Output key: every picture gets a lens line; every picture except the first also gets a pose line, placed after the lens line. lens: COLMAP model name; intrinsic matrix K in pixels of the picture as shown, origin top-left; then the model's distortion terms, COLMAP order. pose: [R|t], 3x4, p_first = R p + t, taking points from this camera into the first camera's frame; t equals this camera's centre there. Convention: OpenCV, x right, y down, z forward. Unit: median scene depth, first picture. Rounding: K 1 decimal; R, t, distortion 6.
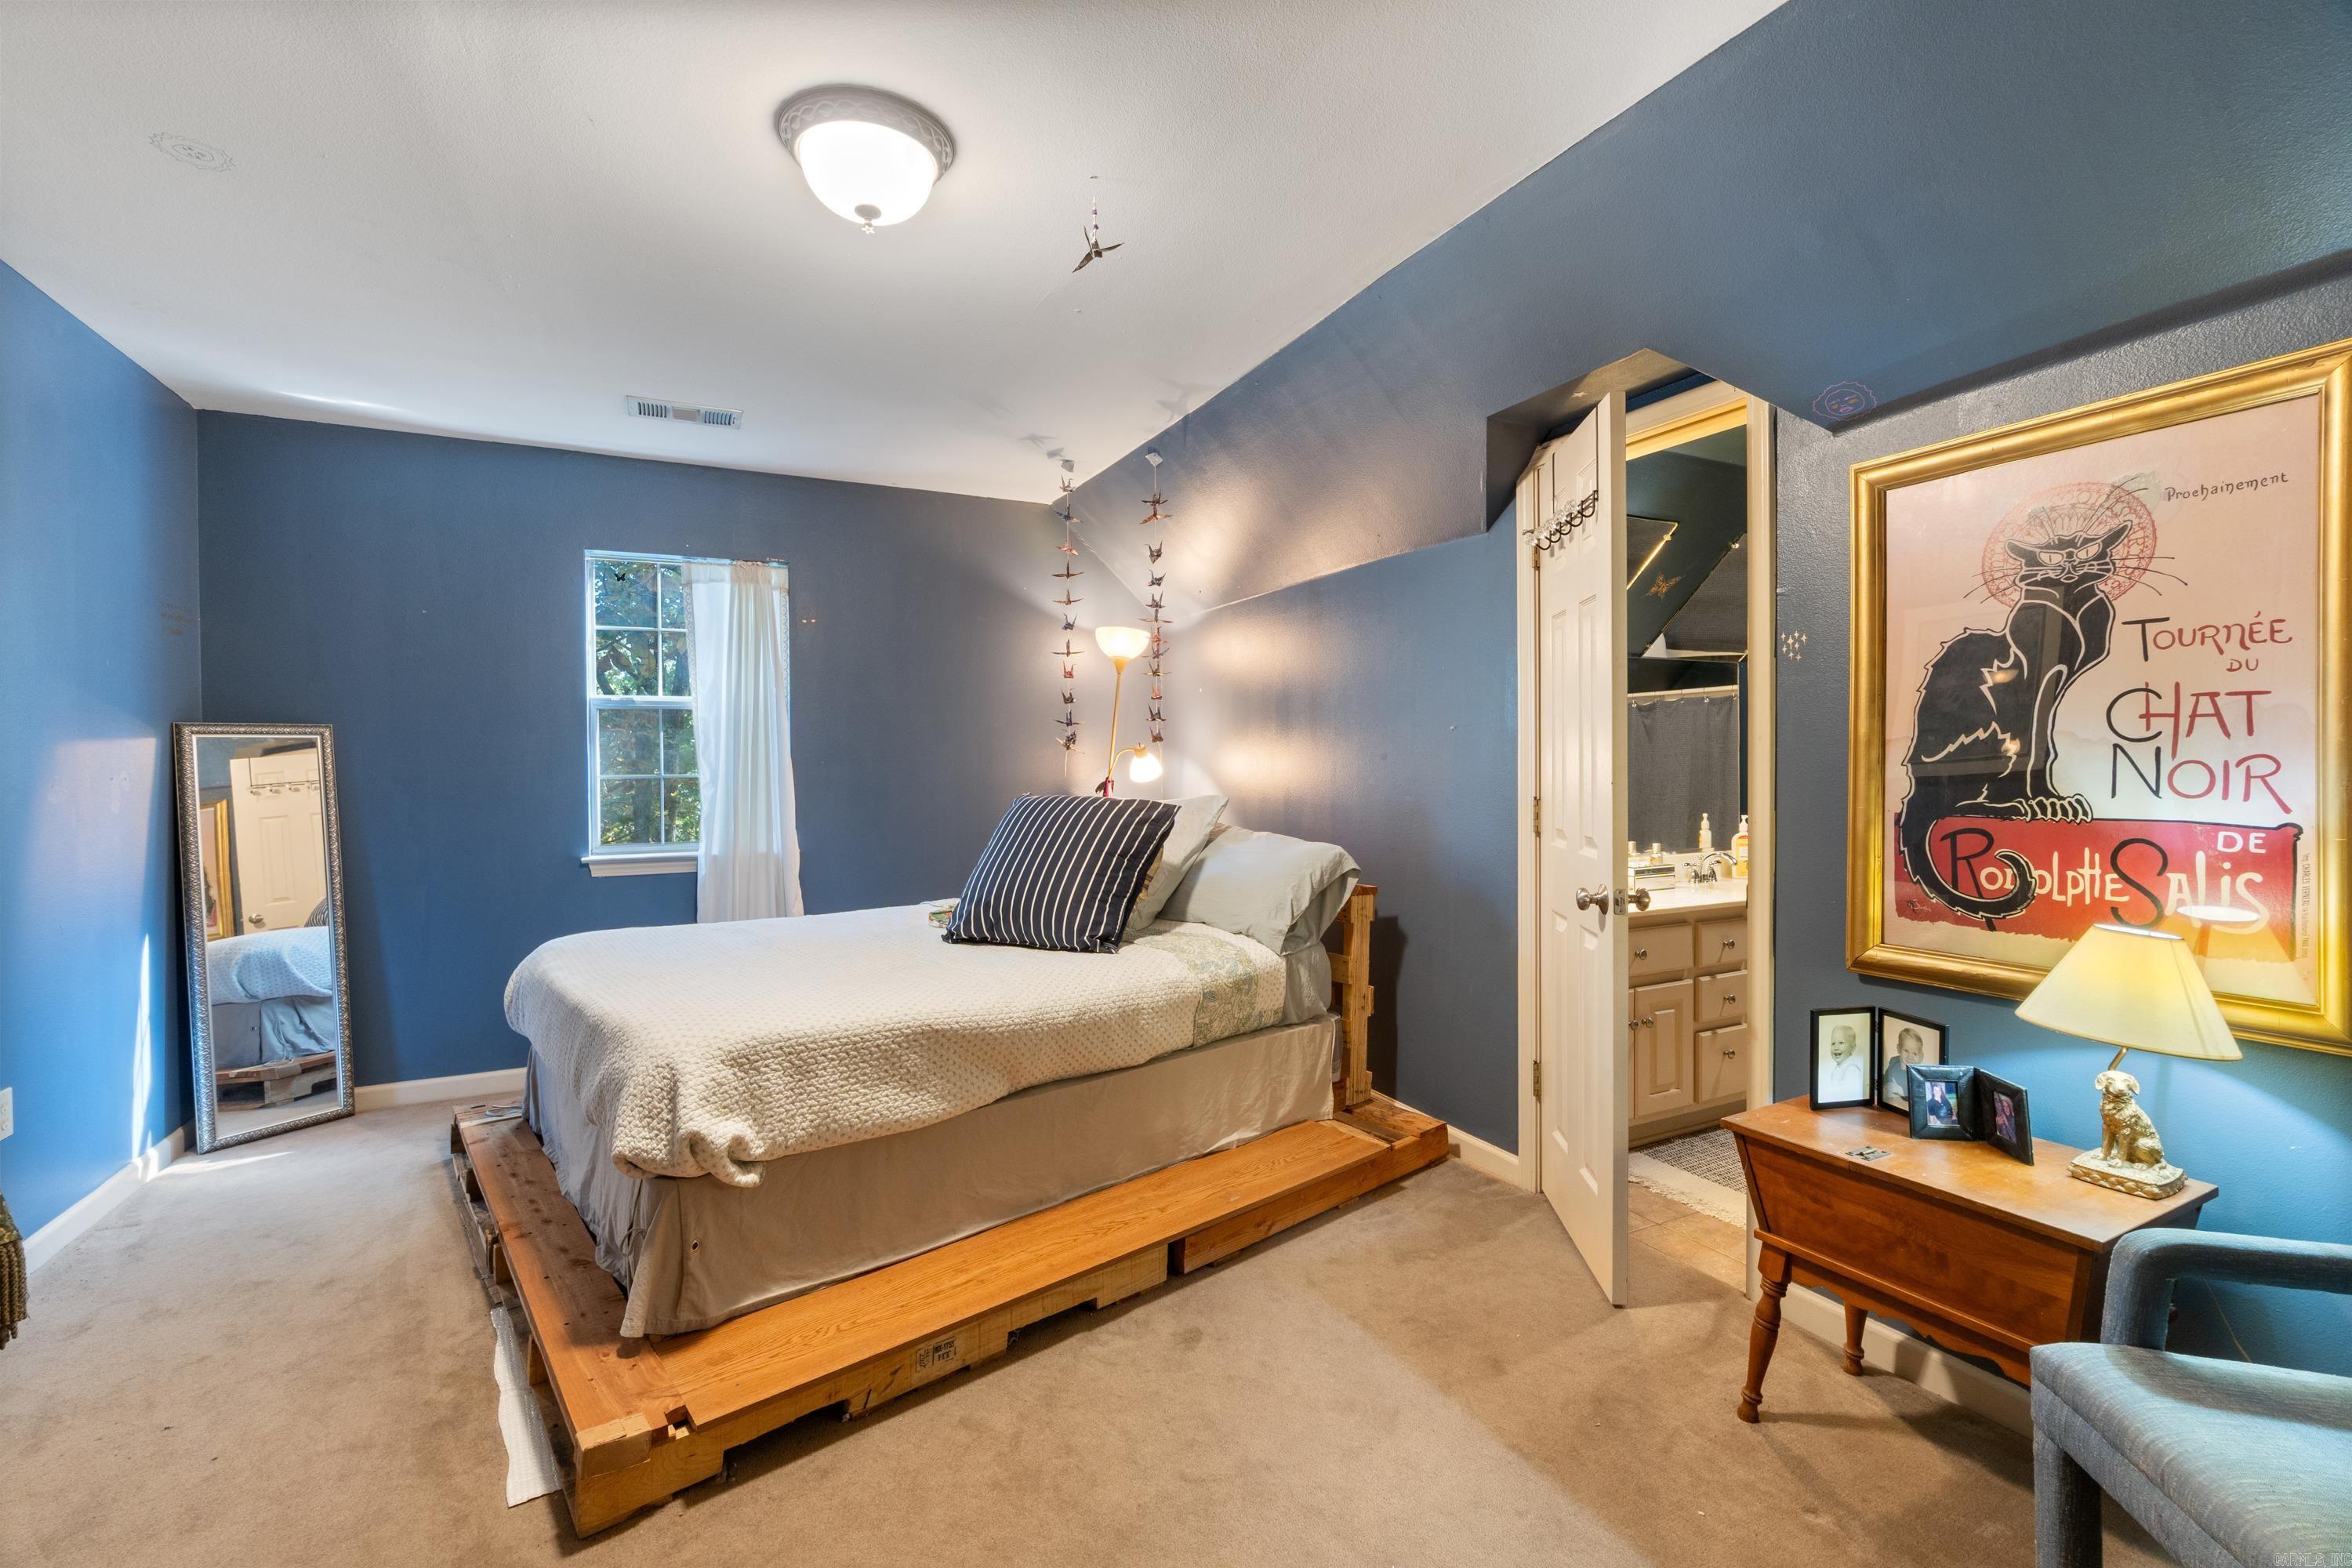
lens RADIAL K [[1022.2, 0, 1179.2], [0, 1022.2, 789.2], [0, 0, 1]] dist [-0.008294, 0.001811]
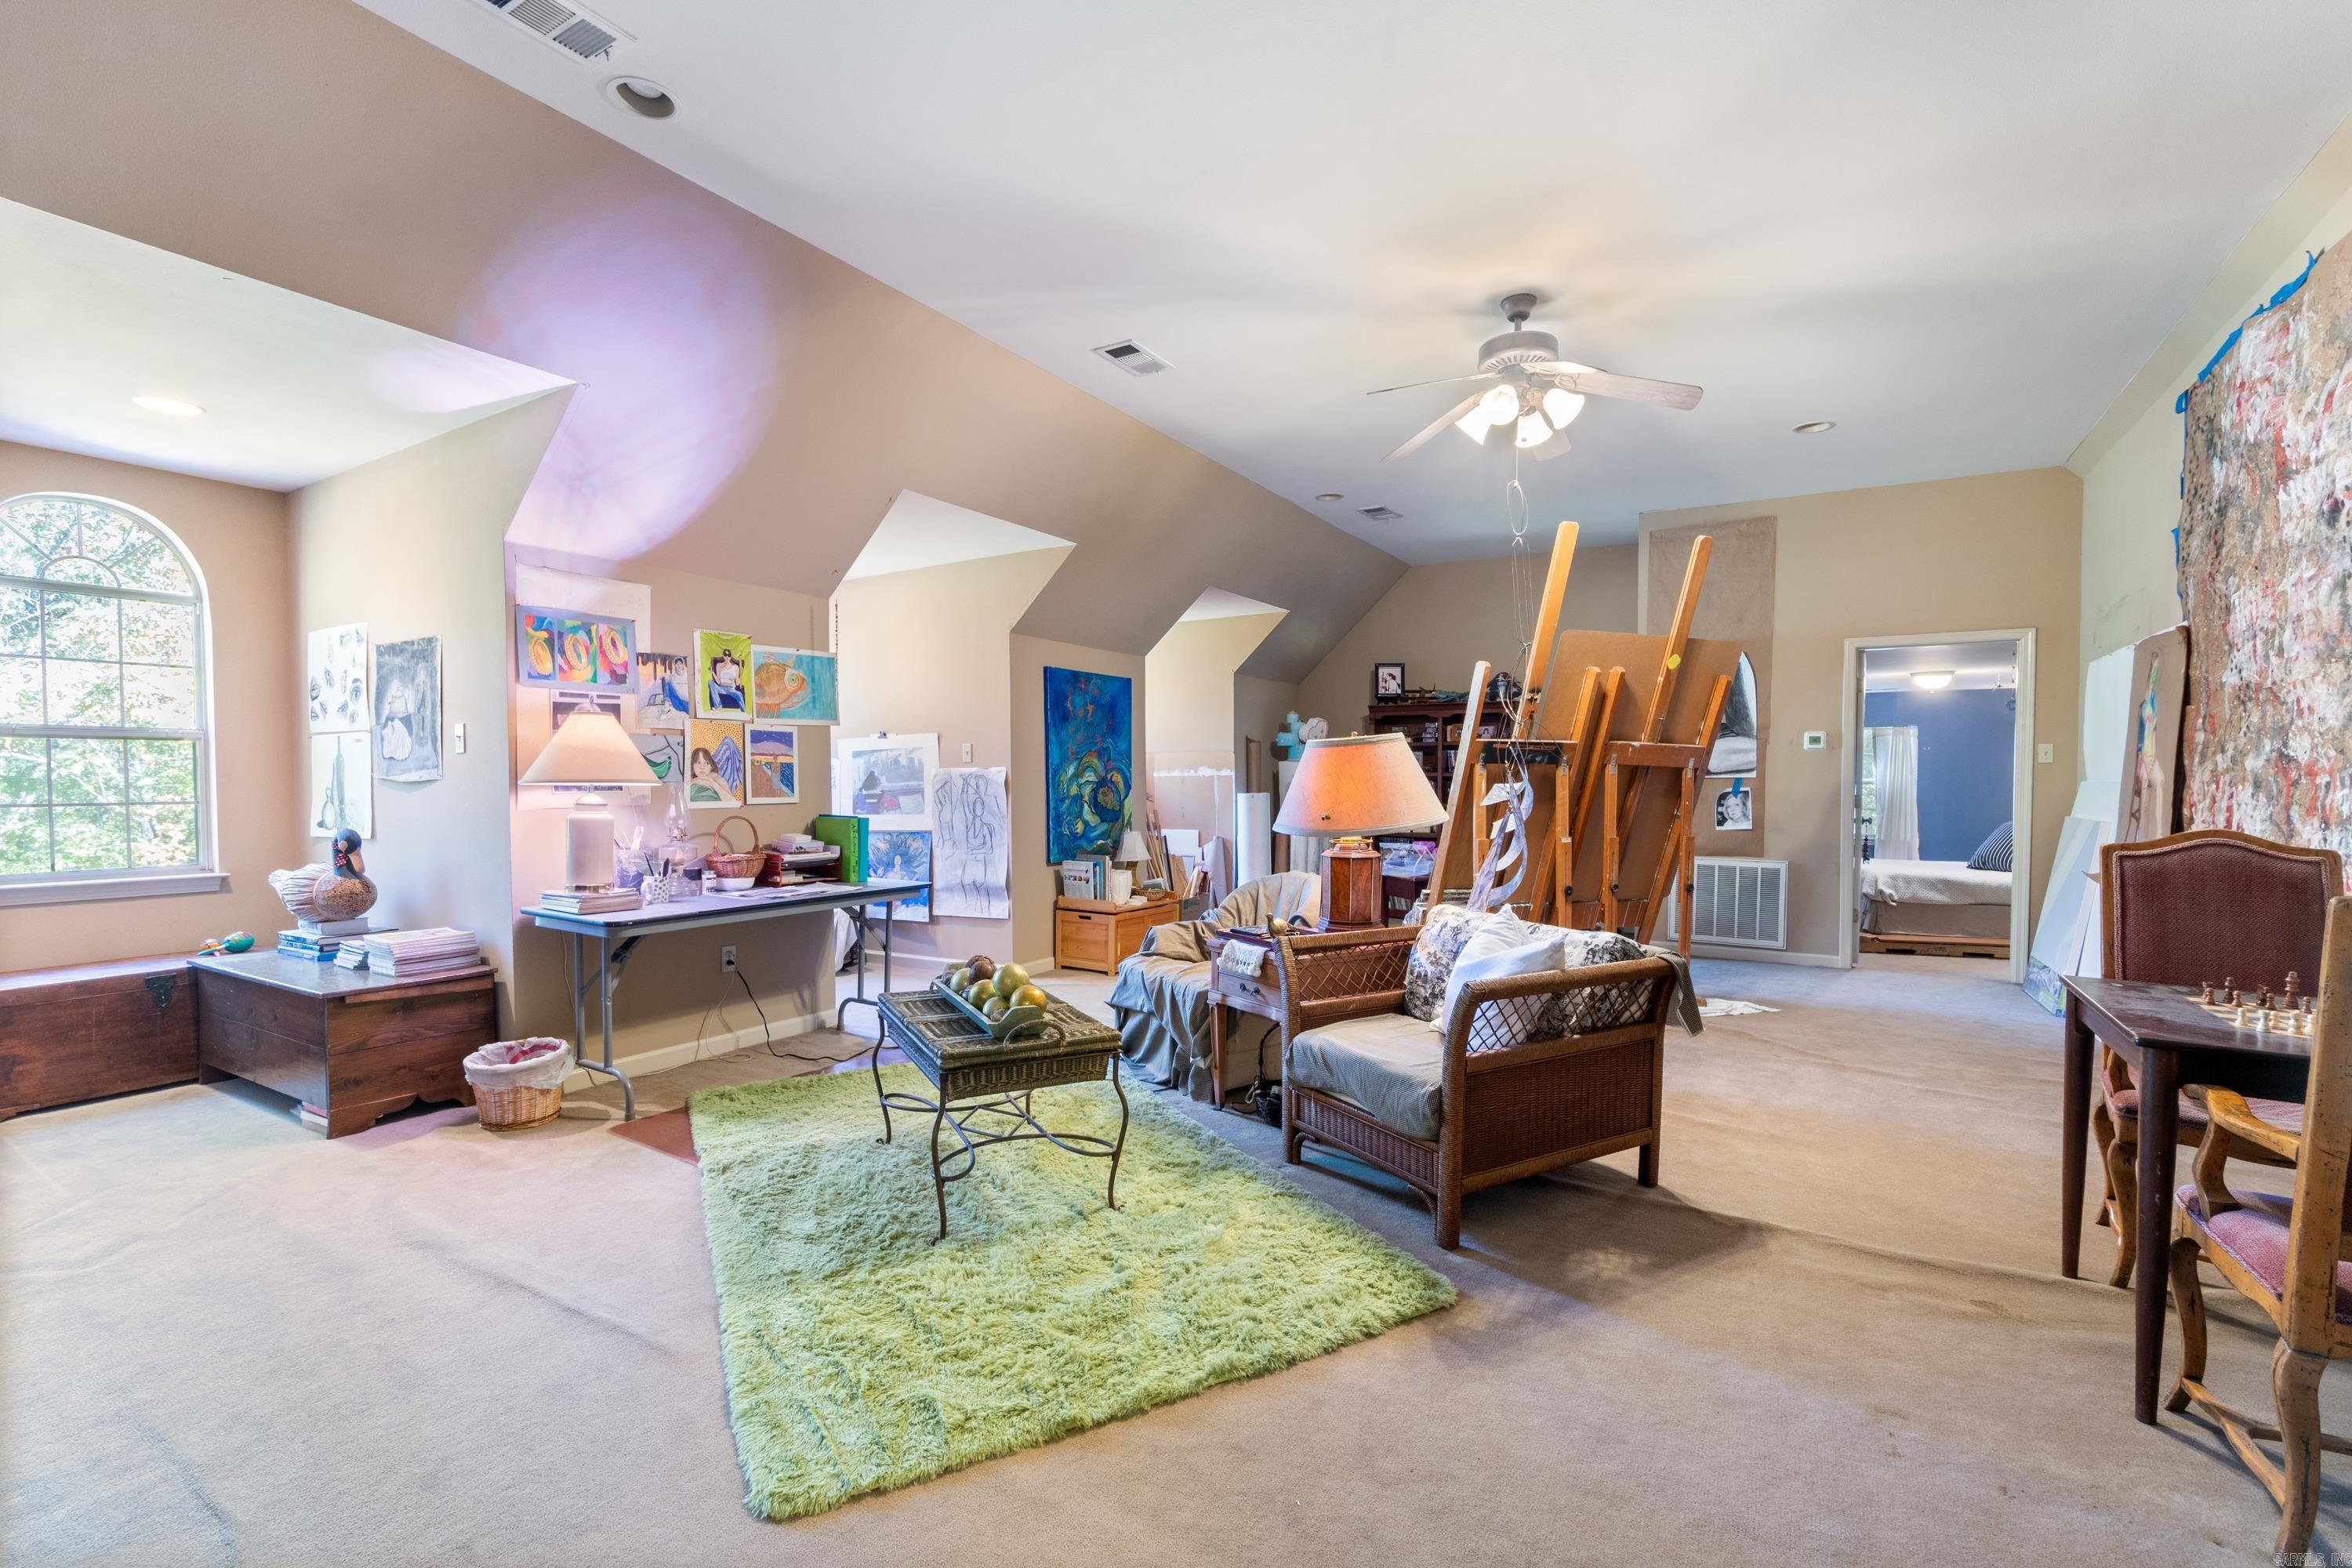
lens RADIAL K [[1022.2, 0, 1170.6], [0, 1022.2, 803.3], [0, 0, 1]] dist [-0.008294, 0.001811]
pose [[0.522485, 0.034787, -0.851939, 0.568385], [-0.021908, 0.999385, 0.027371, -0.038036], [0.852367, 0.004363, 0.522925, -1.342096]]
